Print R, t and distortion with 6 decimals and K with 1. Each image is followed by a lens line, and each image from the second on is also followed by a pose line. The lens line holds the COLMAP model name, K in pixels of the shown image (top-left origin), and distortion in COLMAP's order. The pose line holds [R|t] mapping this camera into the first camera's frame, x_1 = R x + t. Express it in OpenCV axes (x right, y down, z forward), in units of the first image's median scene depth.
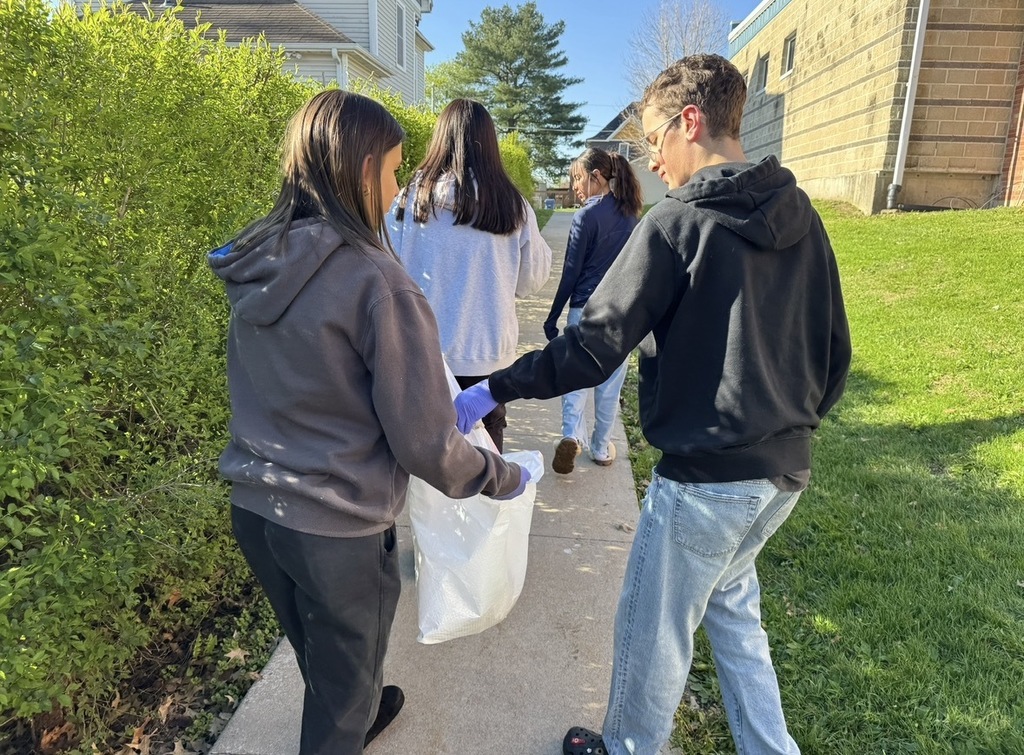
lens RADIAL K [[746.7, 0, 512.0], [0, 746.7, 377.5], [0, 0, 1]] dist [0.000730, -0.004499]
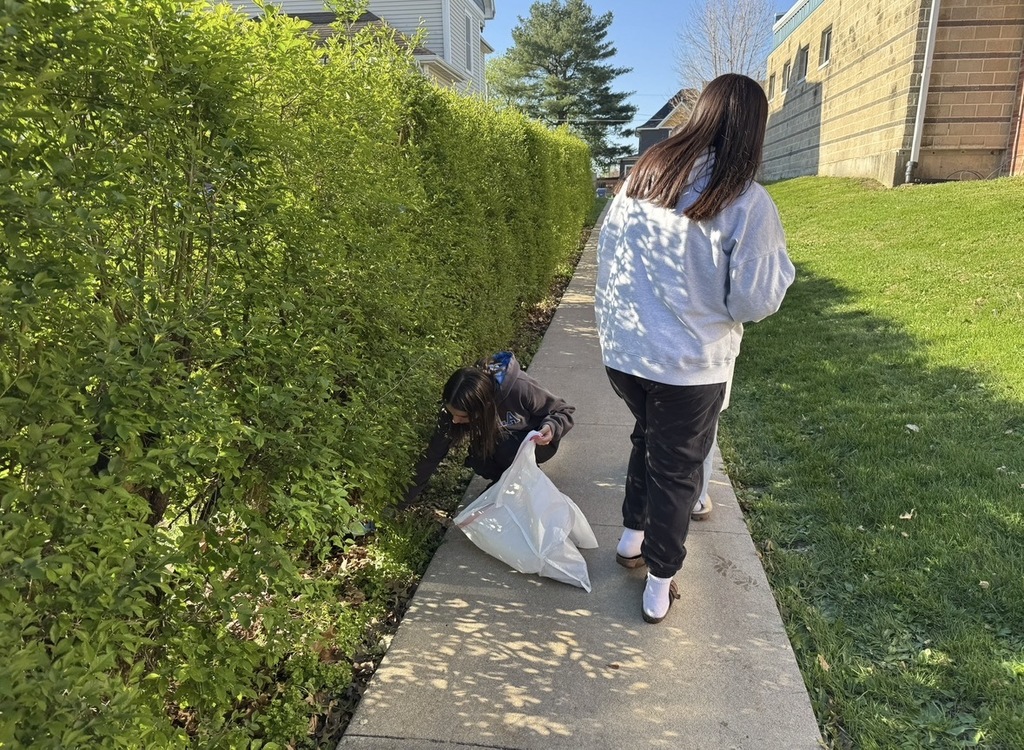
lens RADIAL K [[730.9, 0, 512.0], [0, 730.9, 375.0], [0, 0, 1]] dist [-0.003760, 0.002851]
pose [[0.997225, -0.015320, -0.072851, -0.018709], [0.016229, 0.999798, 0.011892, 0.030248], [0.072654, -0.013041, 0.997272, -0.110515]]
